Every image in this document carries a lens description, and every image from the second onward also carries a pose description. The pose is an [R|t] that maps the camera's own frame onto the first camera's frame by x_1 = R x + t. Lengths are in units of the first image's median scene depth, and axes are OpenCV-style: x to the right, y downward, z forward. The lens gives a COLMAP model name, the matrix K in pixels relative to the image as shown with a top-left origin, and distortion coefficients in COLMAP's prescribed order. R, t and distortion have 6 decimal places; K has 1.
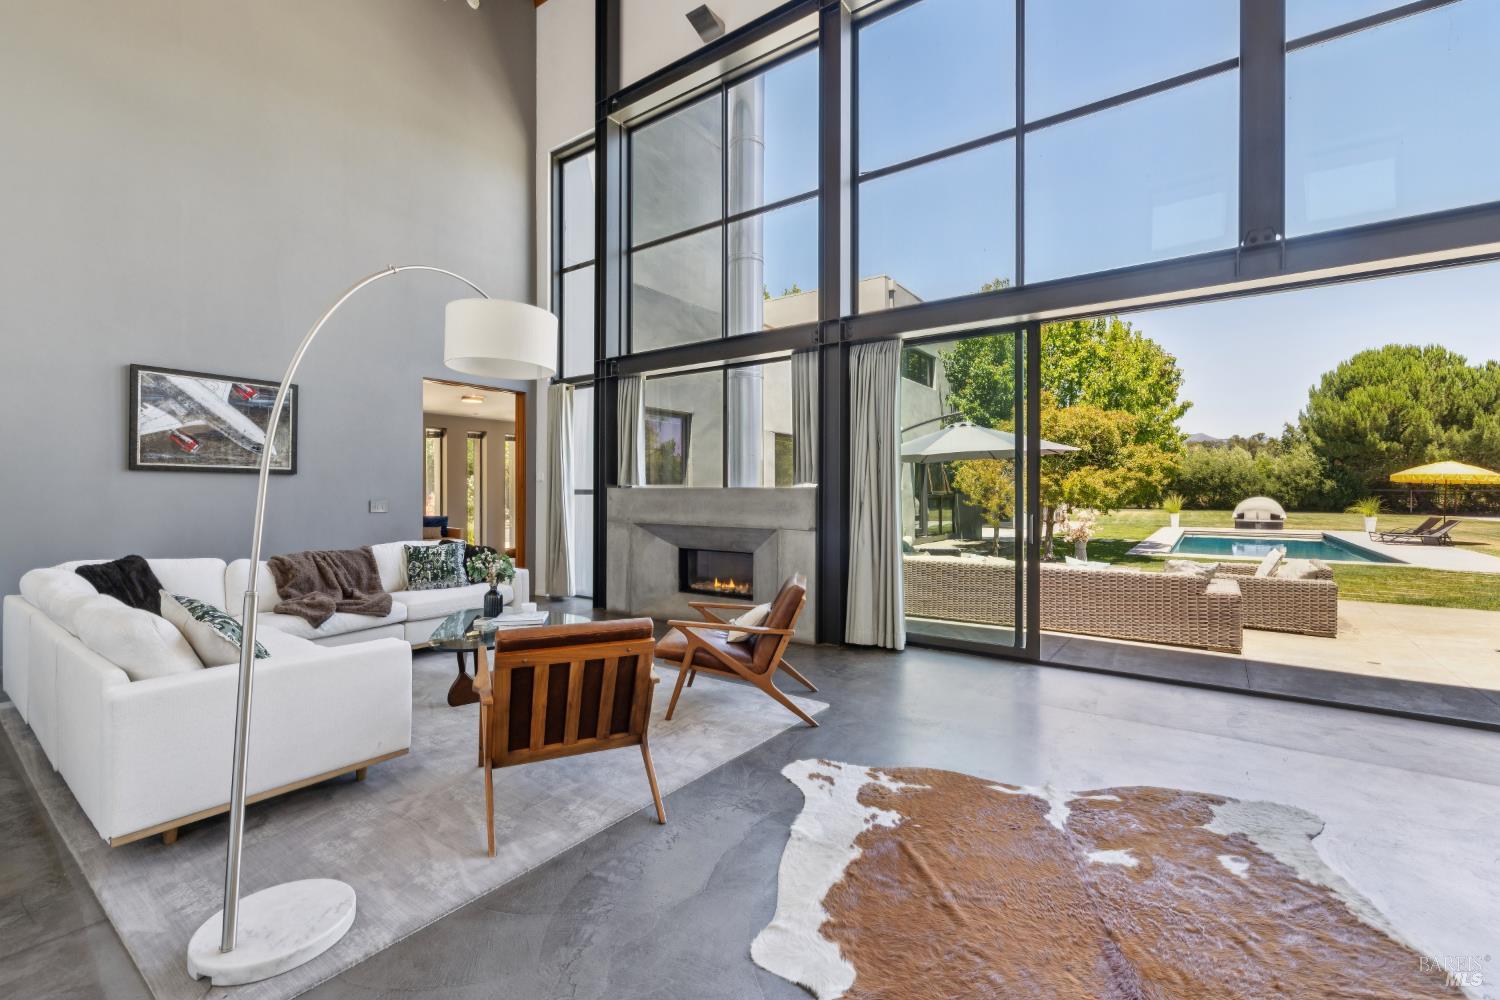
lens RADIAL K [[639.3, 0, 750.2], [0, 639.3, 494.2], [0, 0, 1]] dist [-0.003496, 0.000395]
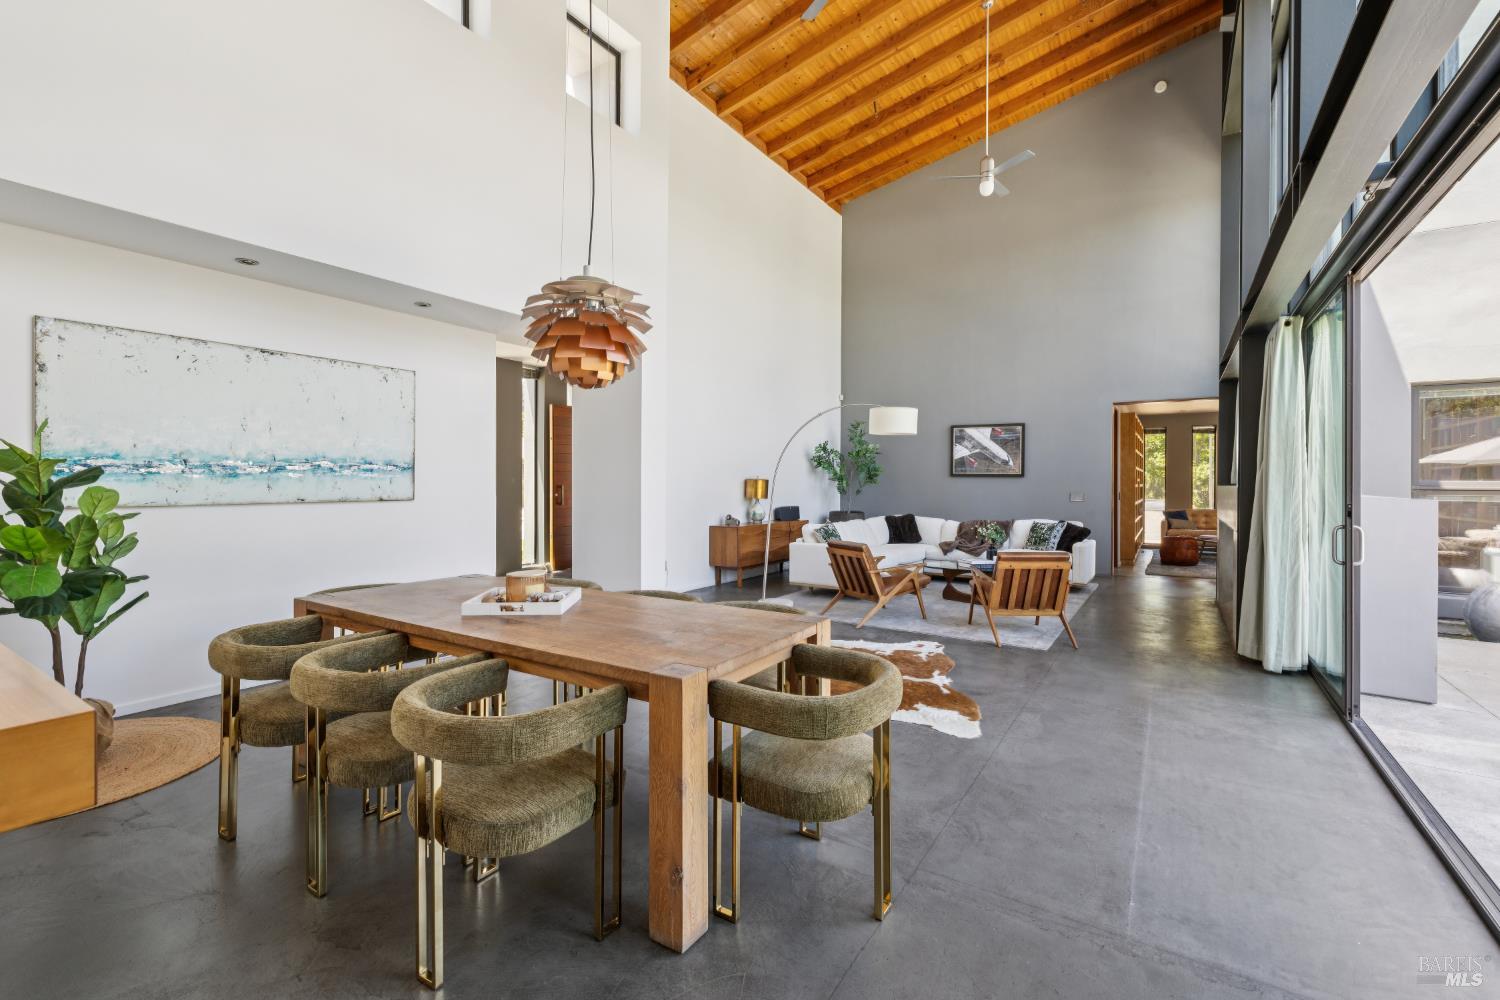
lens RADIAL K [[639.3, 0, 743.8], [0, 639.3, 490.0], [0, 0, 1]] dist [-0.003496, 0.000395]
pose [[0.034794, 0.010399, -0.999340, 0.838811], [-0.008202, 0.999915, 0.010119, -0.006940], [0.999361, 0.007845, 0.034876, 0.187736]]
